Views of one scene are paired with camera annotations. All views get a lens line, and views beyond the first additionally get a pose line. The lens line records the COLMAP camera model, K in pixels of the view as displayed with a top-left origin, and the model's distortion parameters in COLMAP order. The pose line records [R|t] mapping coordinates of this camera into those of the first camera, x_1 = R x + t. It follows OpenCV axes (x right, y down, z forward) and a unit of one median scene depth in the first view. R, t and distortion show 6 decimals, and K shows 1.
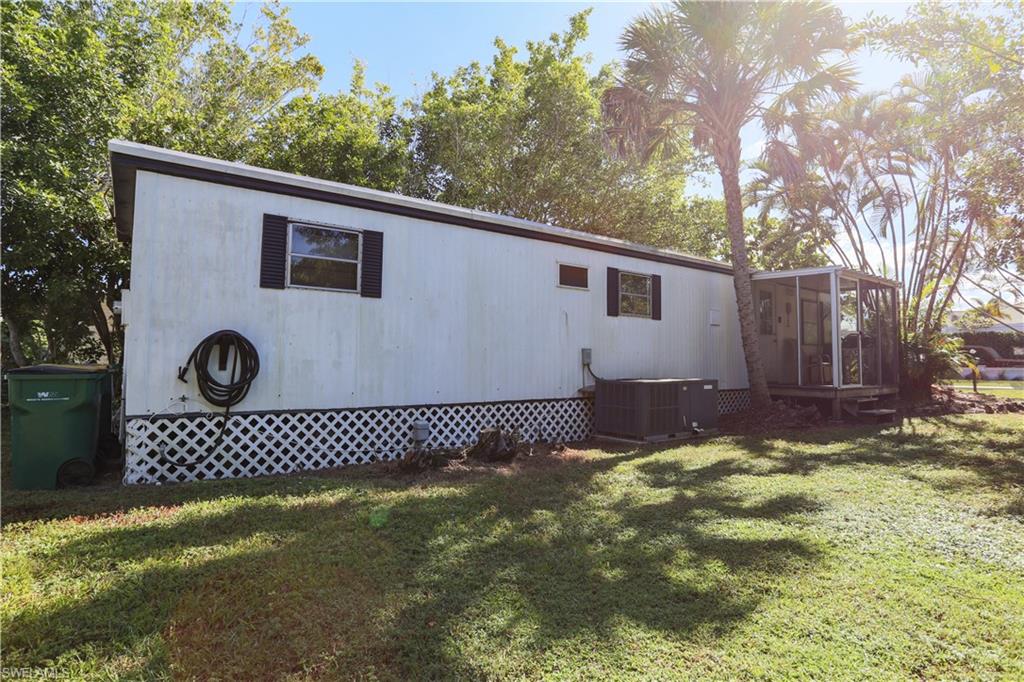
lens RADIAL K [[511.3, 0, 512.0], [0, 511.3, 341.0], [0, 0, 1]] dist [-0.000041, -0.000022]
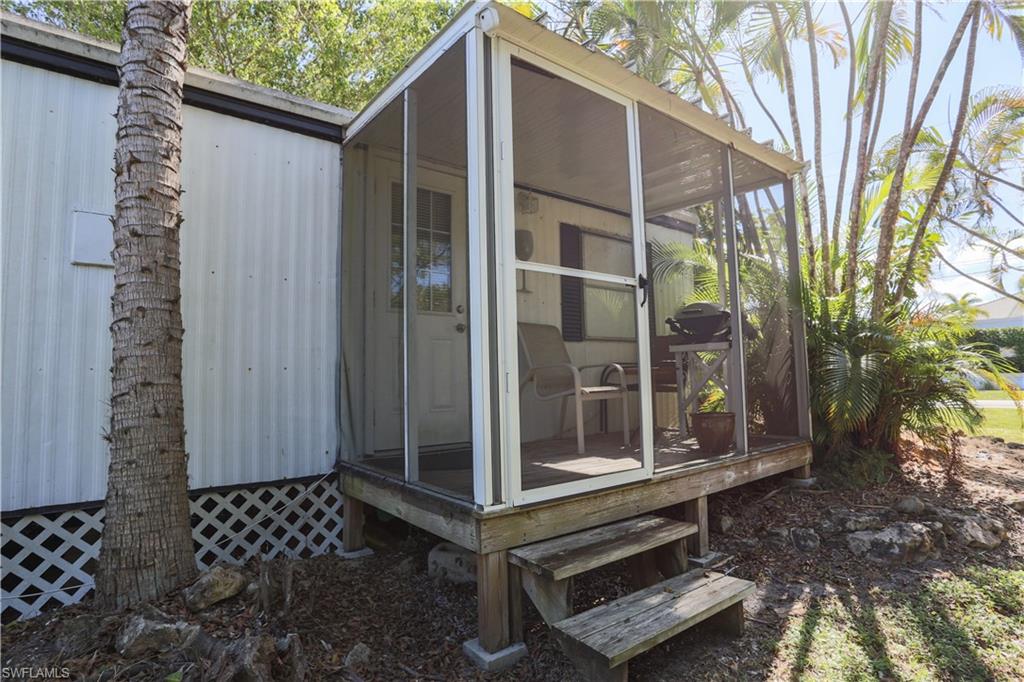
lens RADIAL K [[527.6, 0, 512.0], [0, 527.6, 341.0], [0, 0, 1]] dist [-0.000542, 0.000079]
pose [[0.998530, -0.016729, 0.051563, 0.535132], [0.017982, 0.999552, -0.023940, 0.020725], [-0.051139, 0.024832, 0.998383, 0.647617]]
